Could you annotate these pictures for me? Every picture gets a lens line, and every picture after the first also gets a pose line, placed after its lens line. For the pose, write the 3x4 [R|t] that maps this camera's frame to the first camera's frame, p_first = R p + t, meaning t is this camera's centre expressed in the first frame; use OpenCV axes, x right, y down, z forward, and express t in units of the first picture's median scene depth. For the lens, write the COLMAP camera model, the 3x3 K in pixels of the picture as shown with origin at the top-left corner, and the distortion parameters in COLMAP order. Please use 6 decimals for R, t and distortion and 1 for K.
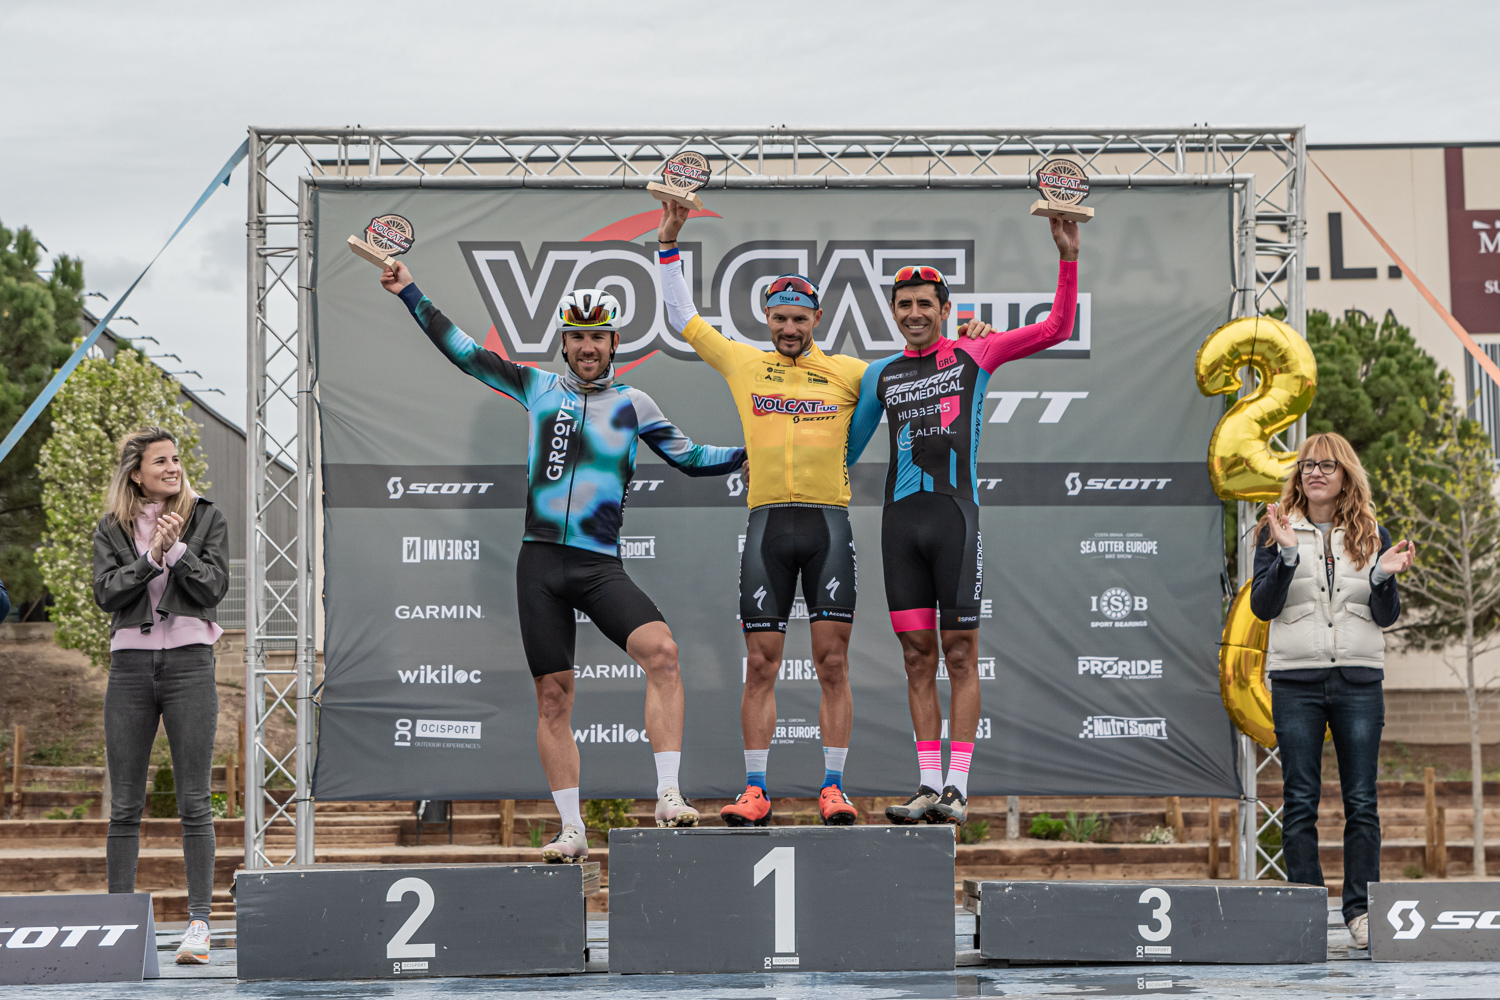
lens RADIAL K [[3054.3, 0, 750.0], [0, 3054.3, 500.0], [0, 0, 1]] dist [0.469193, -5.568409]
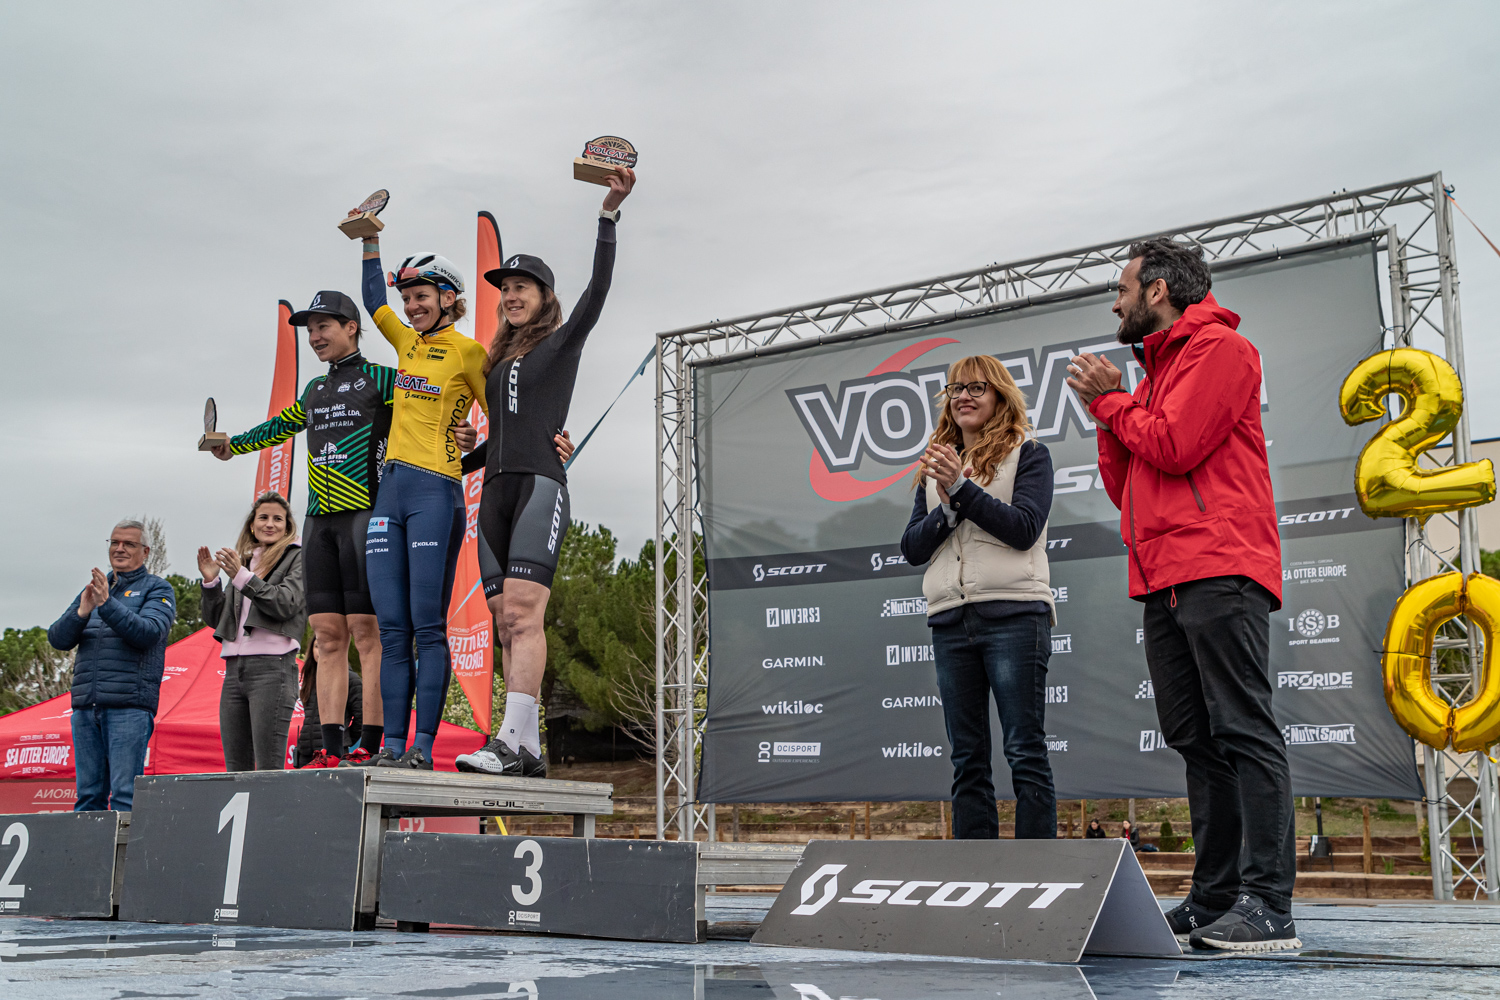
lens RADIAL K [[1571.1, 0, 751.1], [0, 1571.1, 465.7], [0, 0, 1]] dist [0.007108, -0.005491]
pose [[0.825040, -0.122123, -0.551720, 0.276561], [0.041694, 0.986862, -0.156093, 0.058587], [0.563534, 0.105779, 0.819292, 0.415083]]
